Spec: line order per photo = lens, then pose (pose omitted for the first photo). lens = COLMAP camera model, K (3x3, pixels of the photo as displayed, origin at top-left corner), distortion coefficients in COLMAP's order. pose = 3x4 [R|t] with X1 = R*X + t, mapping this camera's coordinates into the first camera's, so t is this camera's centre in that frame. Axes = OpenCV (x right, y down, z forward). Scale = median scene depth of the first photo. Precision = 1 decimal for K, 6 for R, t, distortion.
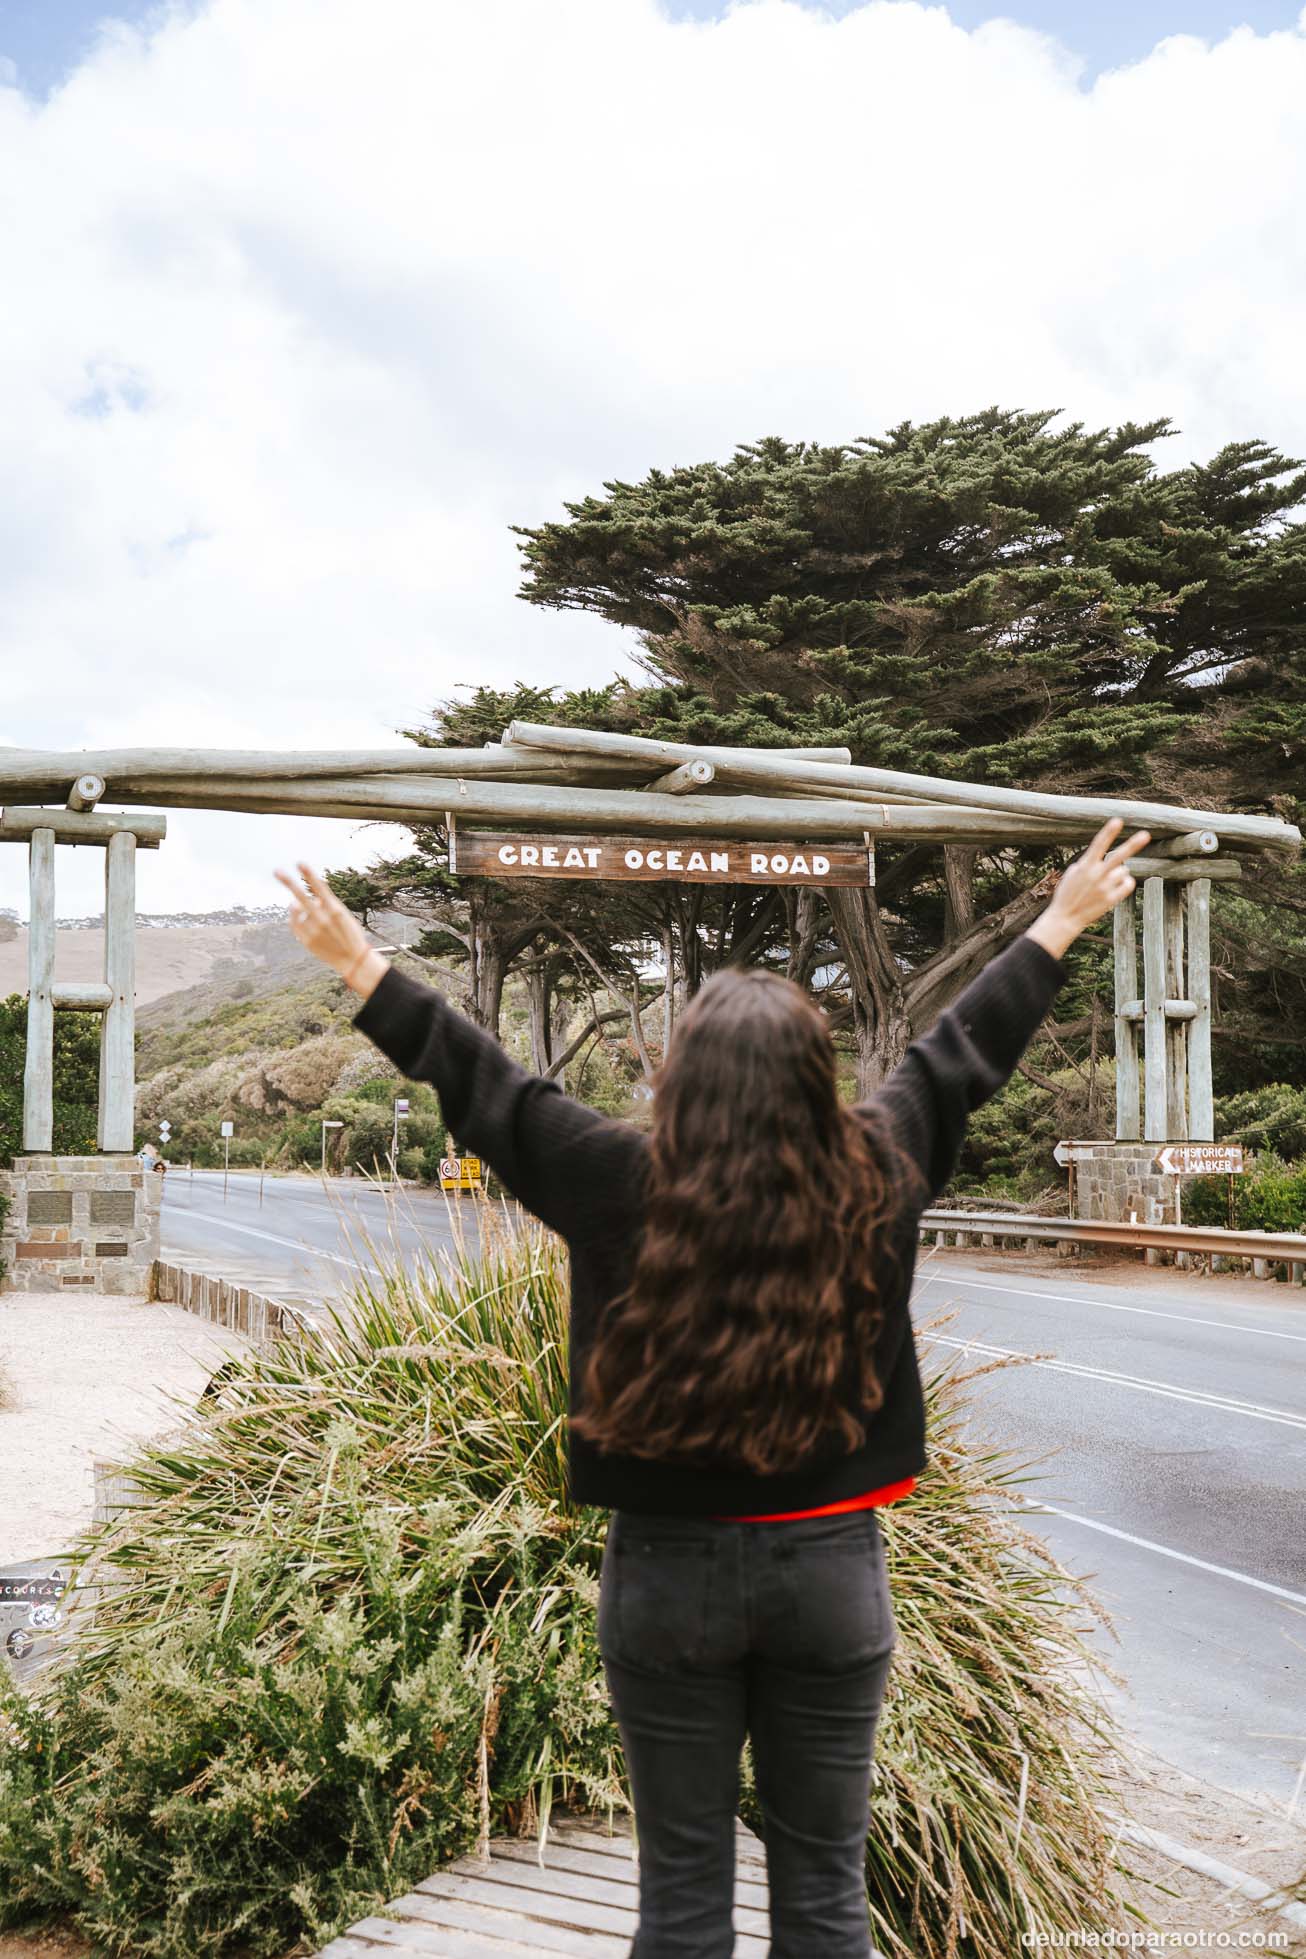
lens RADIAL K [[1977.3, 0, 653.0], [0, 1977.3, 979.5], [0, 0, 1]] dist [0.010282, 0.001611]
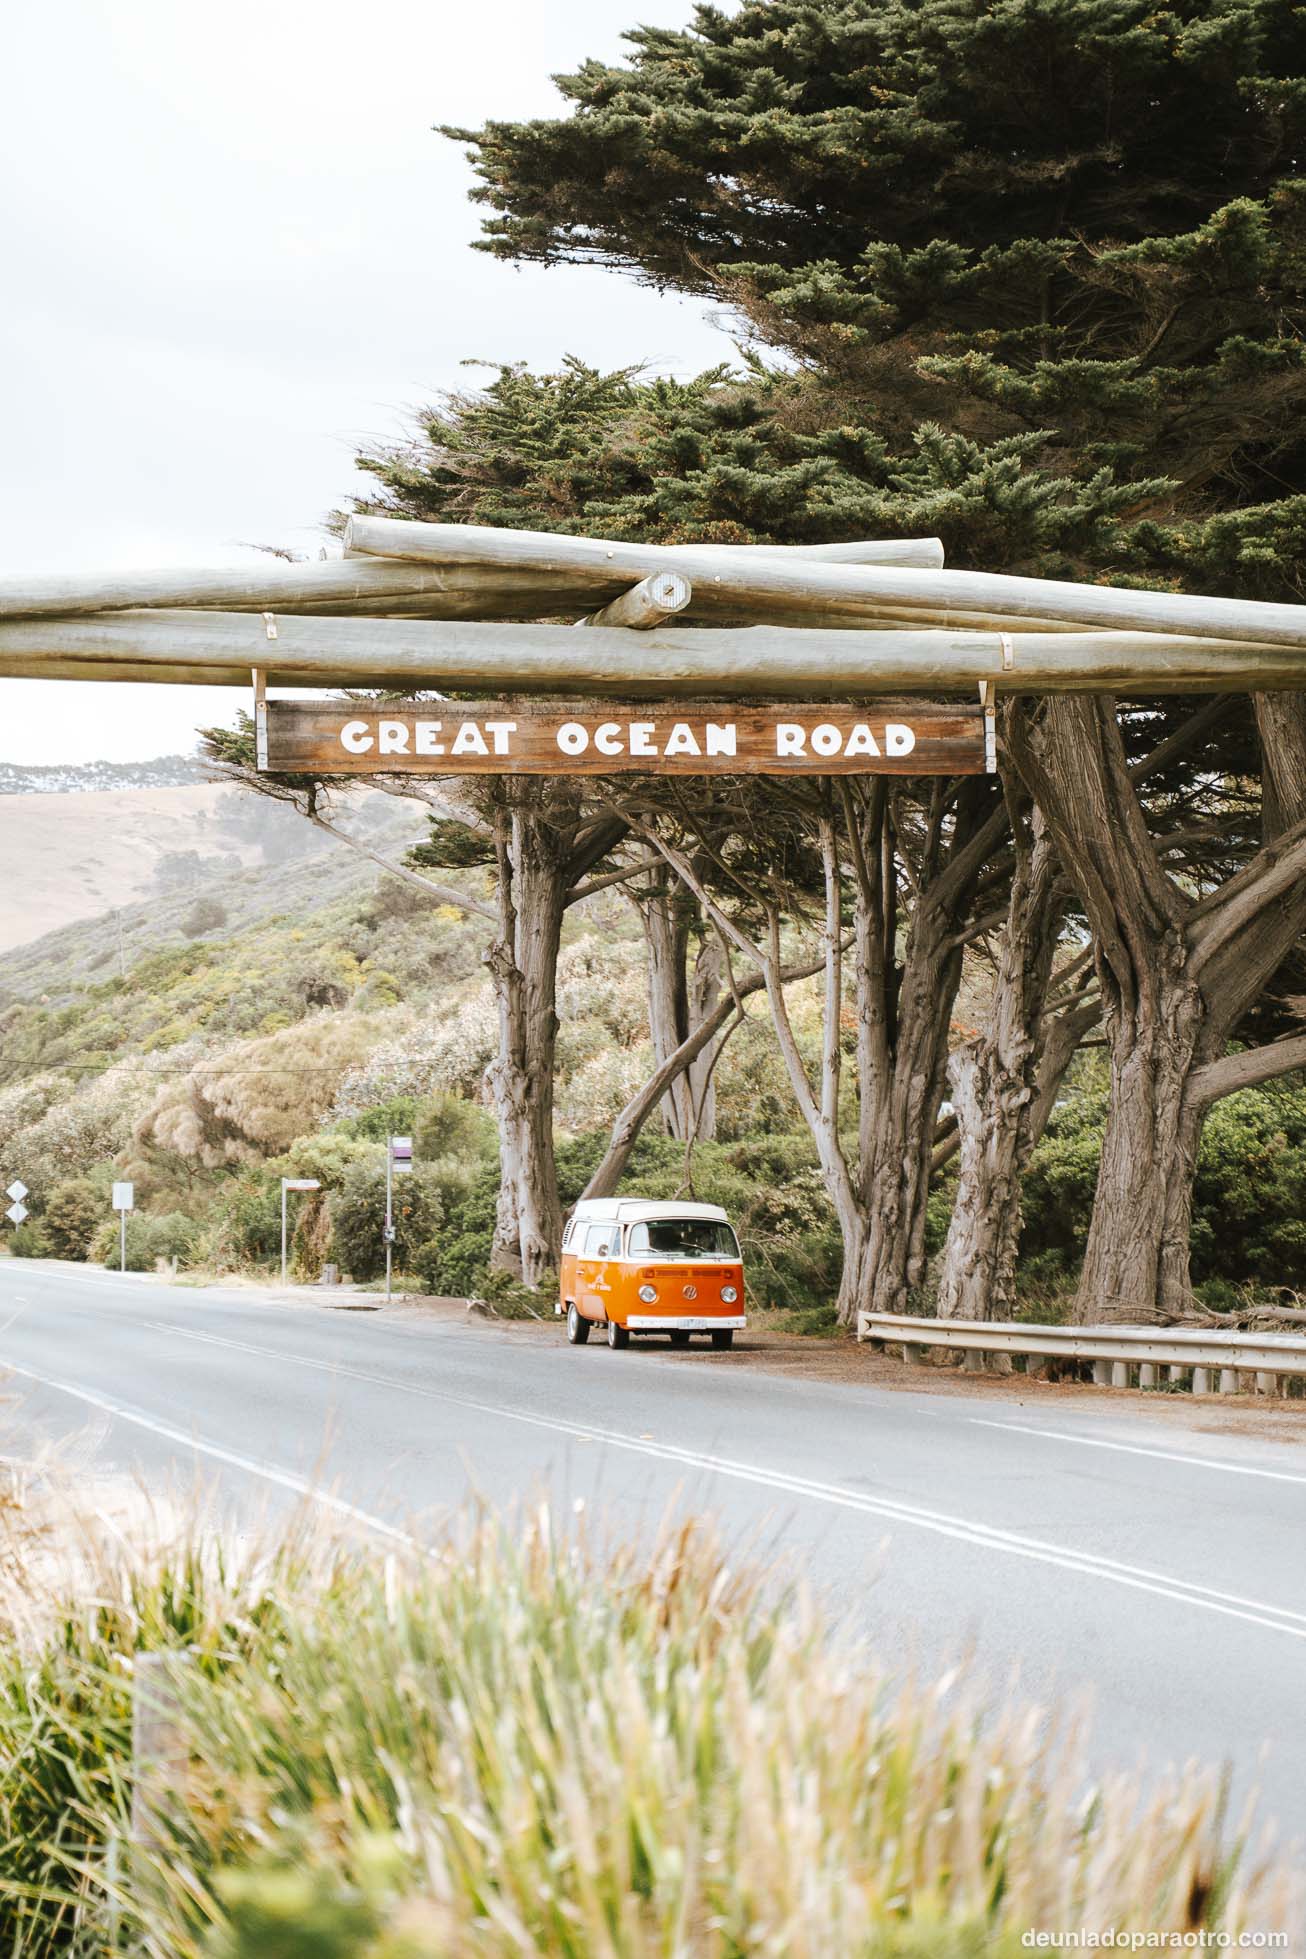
lens RADIAL K [[4036.8, 0, 653.0], [0, 4036.8, 979.5], [0, 0, 1]] dist [0.353762, 0.370121]
pose [[0.995008, -0.013456, -0.098880, 0.104917], [0.015796, 0.999612, 0.022923, -0.012312], [0.098533, -0.024371, 0.994835, -0.166618]]
